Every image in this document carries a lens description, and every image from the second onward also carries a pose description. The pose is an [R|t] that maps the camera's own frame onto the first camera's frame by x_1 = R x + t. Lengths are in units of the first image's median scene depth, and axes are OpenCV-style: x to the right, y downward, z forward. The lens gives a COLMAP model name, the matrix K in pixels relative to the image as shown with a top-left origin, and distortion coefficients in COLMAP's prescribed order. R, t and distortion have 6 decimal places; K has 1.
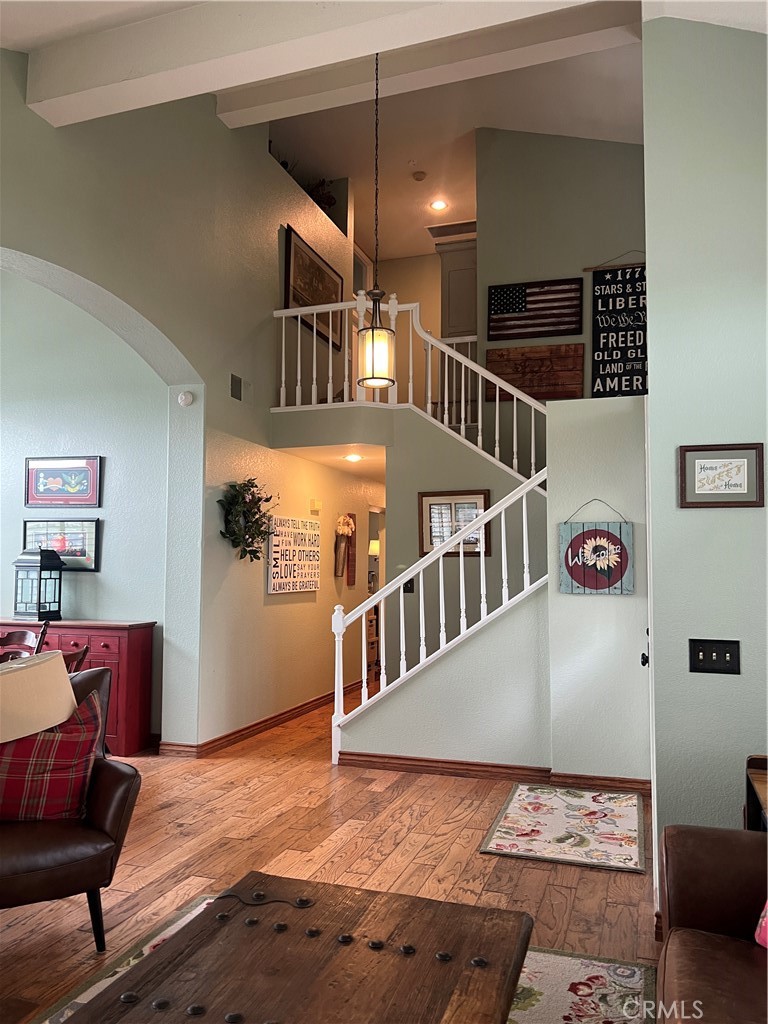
lens RADIAL K [[751.5, 0, 384.0], [0, 751.5, 512.0], [0, 0, 1]] dist [0.110072, -0.172120]
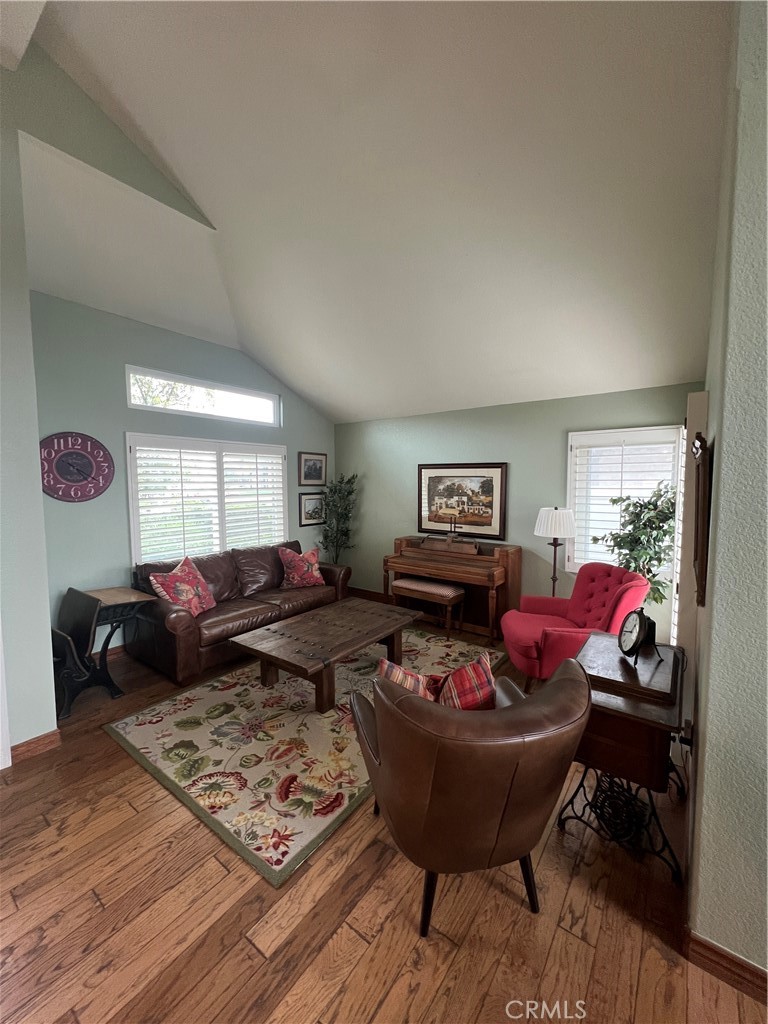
lens RADIAL K [[405.9, 0, 384.0], [0, 405.9, 512.0], [0, 0, 1]] dist [0.000543, 0.000481]
pose [[-0.951281, -0.025398, 0.307277, -0.532069], [-0.024136, 0.999677, 0.007909, 0.031061], [-0.307379, 0.000107, -0.951587, 1.515185]]
